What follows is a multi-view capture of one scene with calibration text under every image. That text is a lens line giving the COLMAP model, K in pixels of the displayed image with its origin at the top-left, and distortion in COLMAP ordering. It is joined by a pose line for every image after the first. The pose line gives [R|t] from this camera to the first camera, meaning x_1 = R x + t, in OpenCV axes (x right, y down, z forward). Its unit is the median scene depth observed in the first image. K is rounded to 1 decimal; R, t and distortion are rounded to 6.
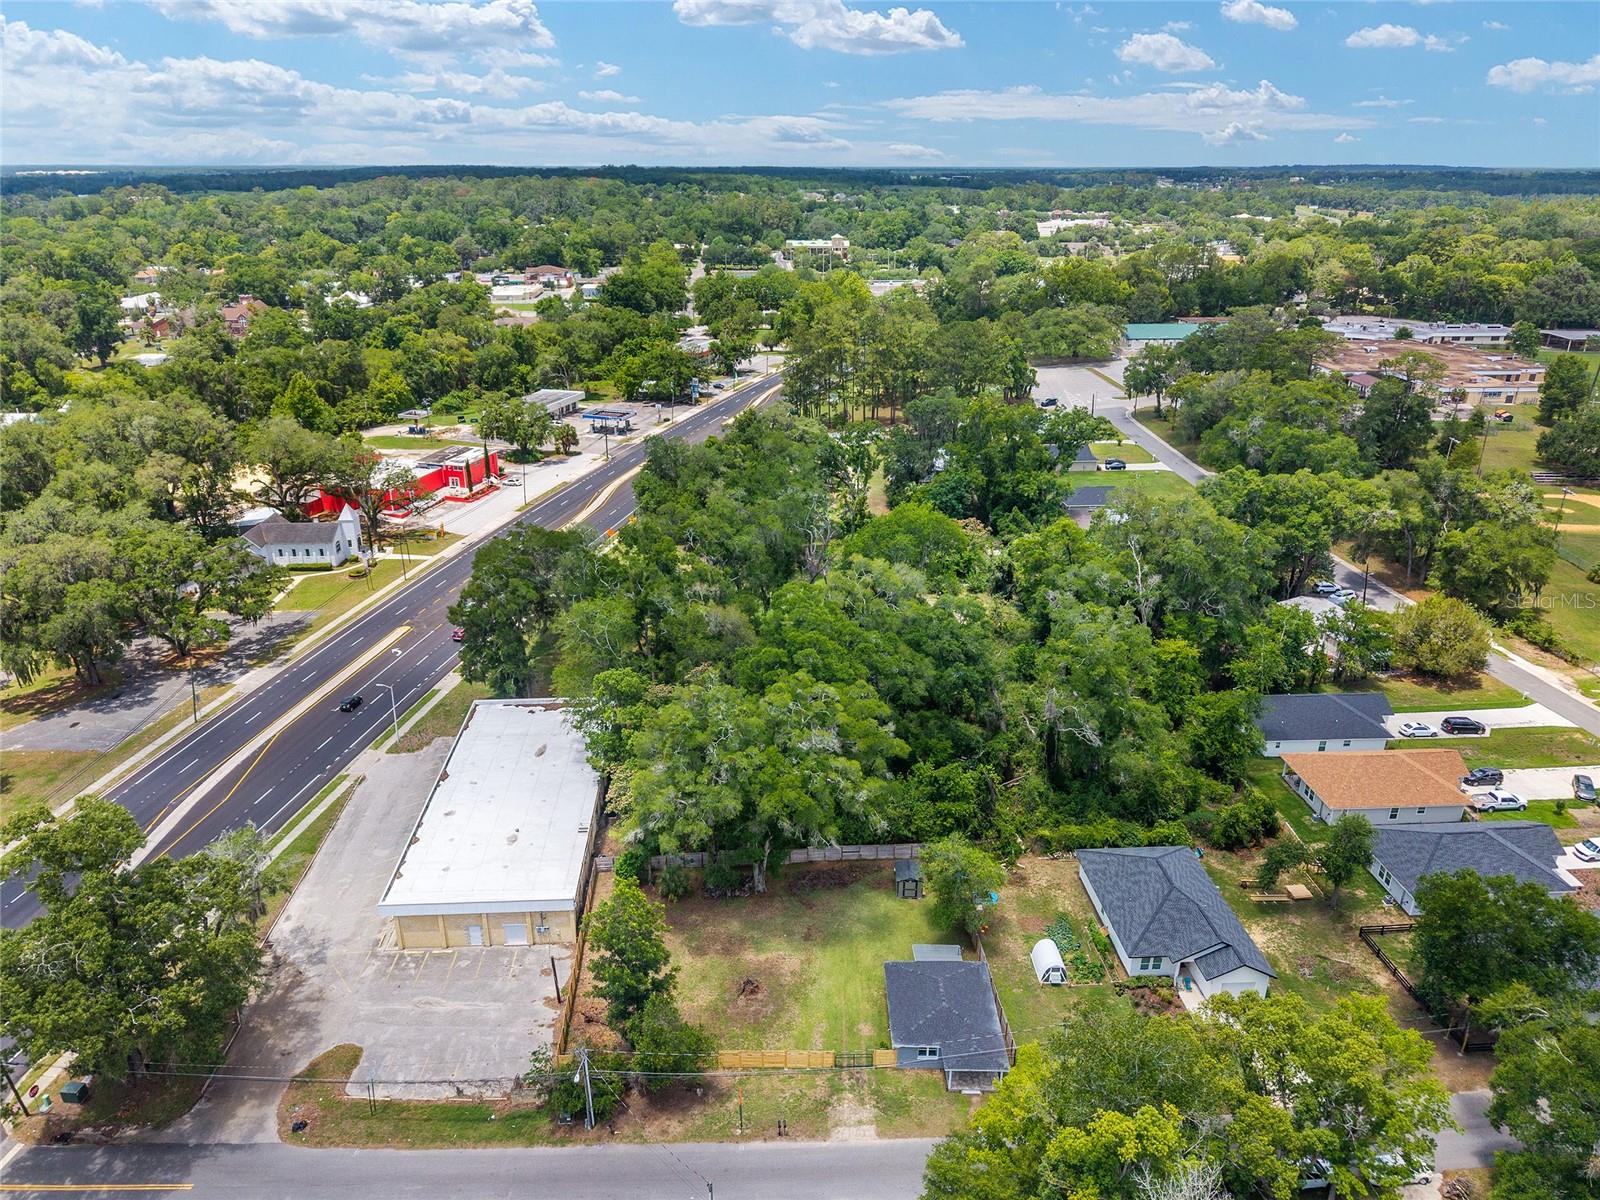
lens RADIAL K [[1107.2, 0, 800.0], [0, 1107.2, 600.0], [0, 0, 1]] dist [0.005548, -0.000541]
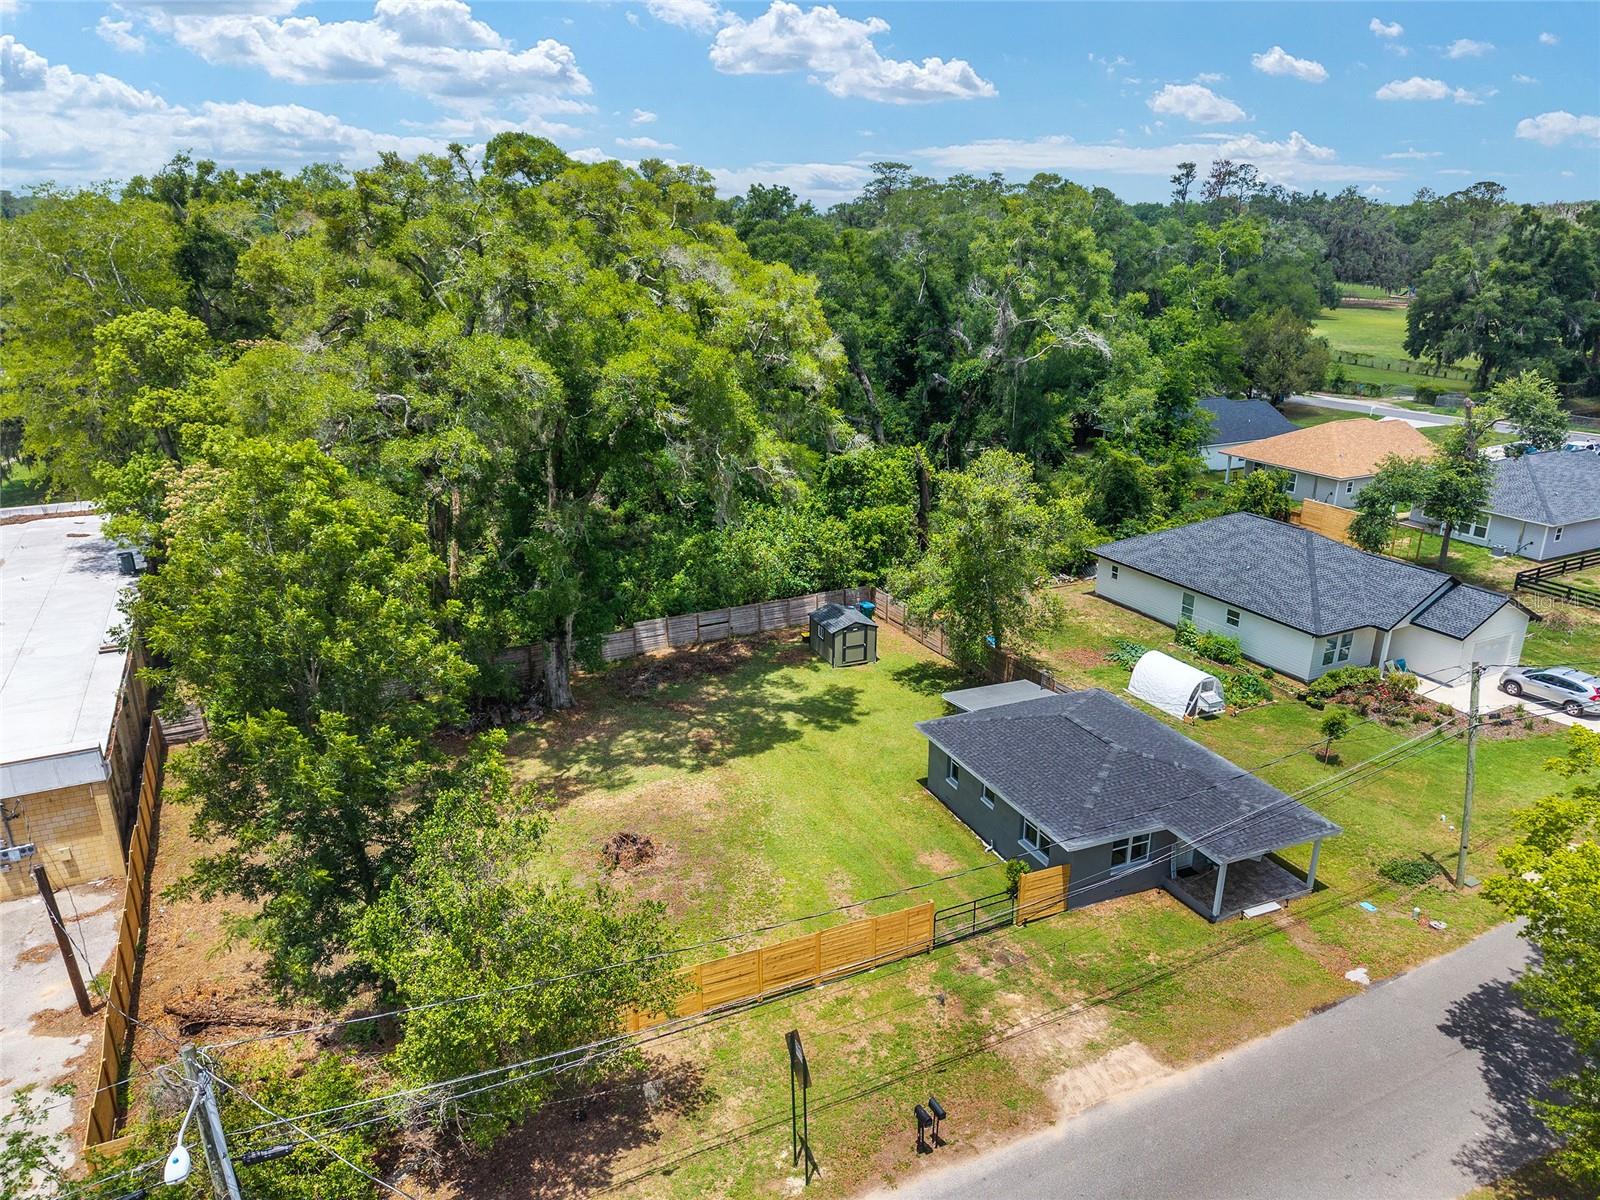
lens RADIAL K [[1078.6, 0, 799.3], [0, 1078.6, 600.9], [0, 0, 1]] dist [0.024729, -0.029648]
pose [[0.919046, -0.132117, 0.371348, -0.095348], [0.151264, 0.988231, -0.022773, 0.214833], [-0.363969, 0.077101, 0.928214, 0.466019]]
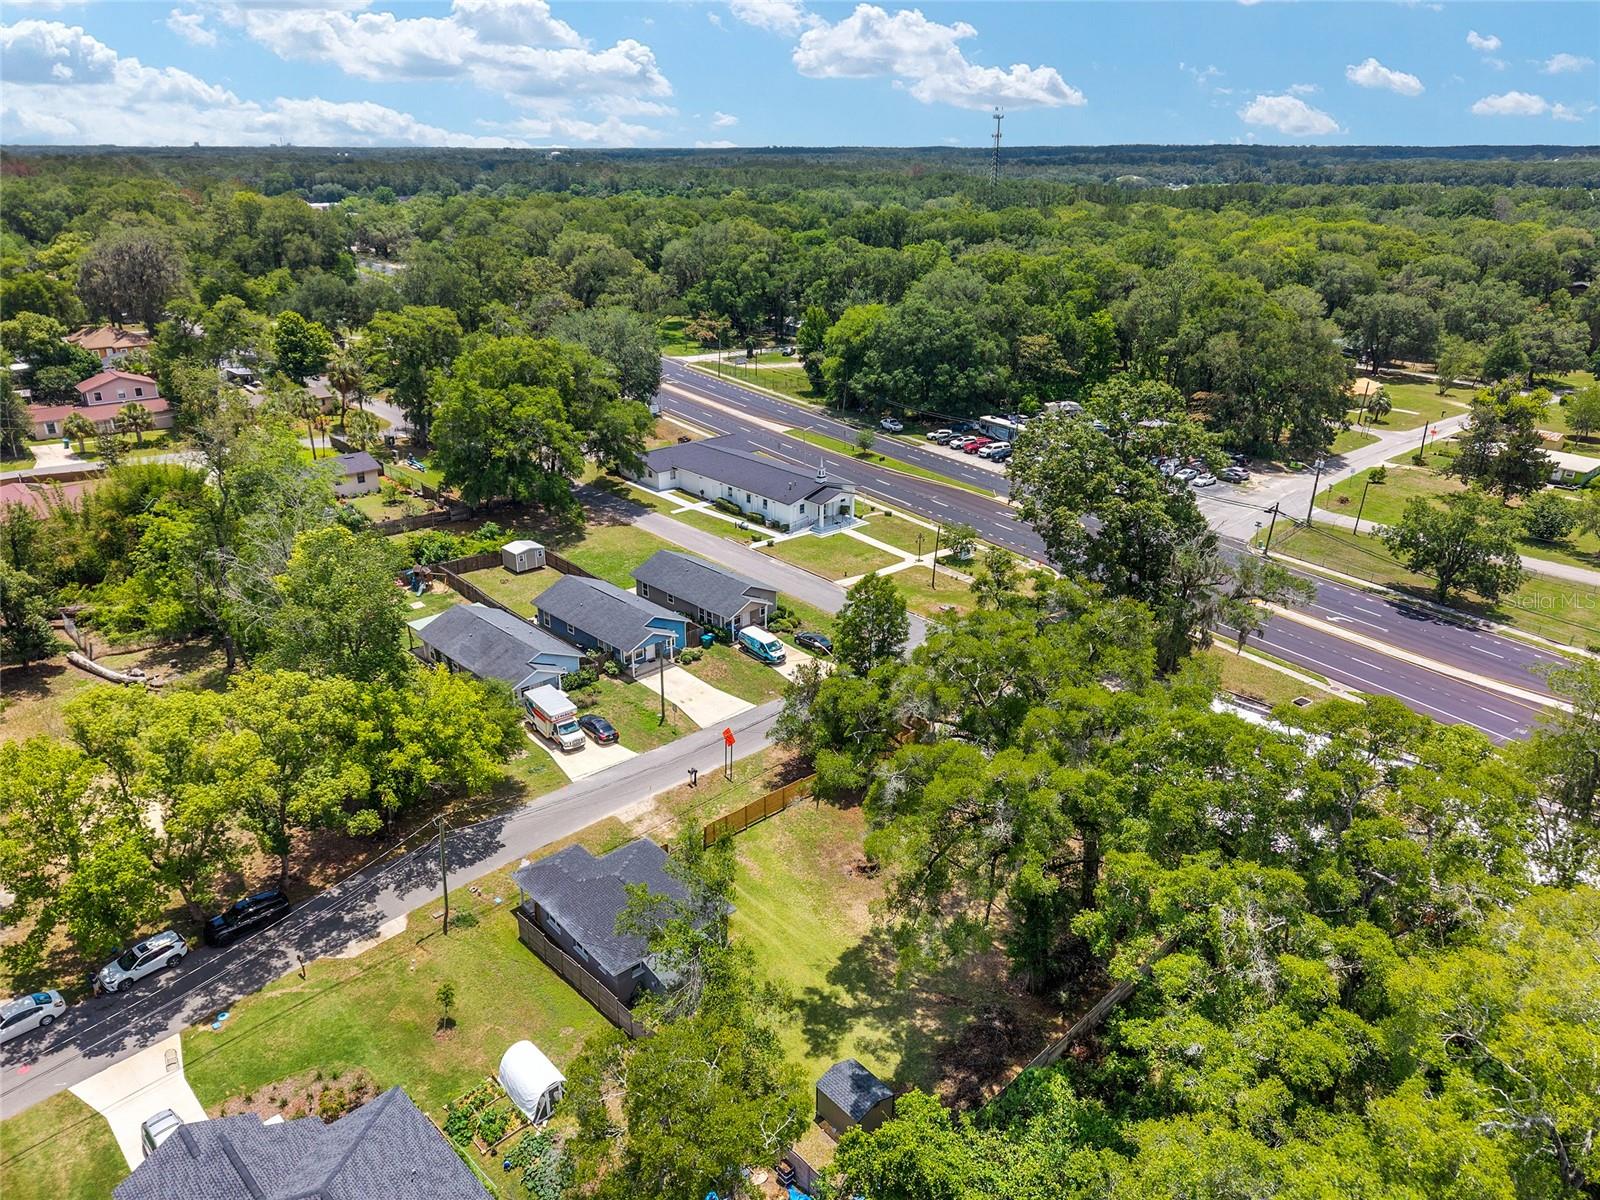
lens RADIAL K [[1078.6, 0, 799.3], [0, 1078.6, 600.9], [0, 0, 1]] dist [0.024729, -0.029648]
pose [[-0.748325, 0.242684, -0.617344, 0.321944], [-0.264573, 0.744241, 0.613275, -0.190131], [0.608285, 0.622262, -0.492727, 0.953322]]
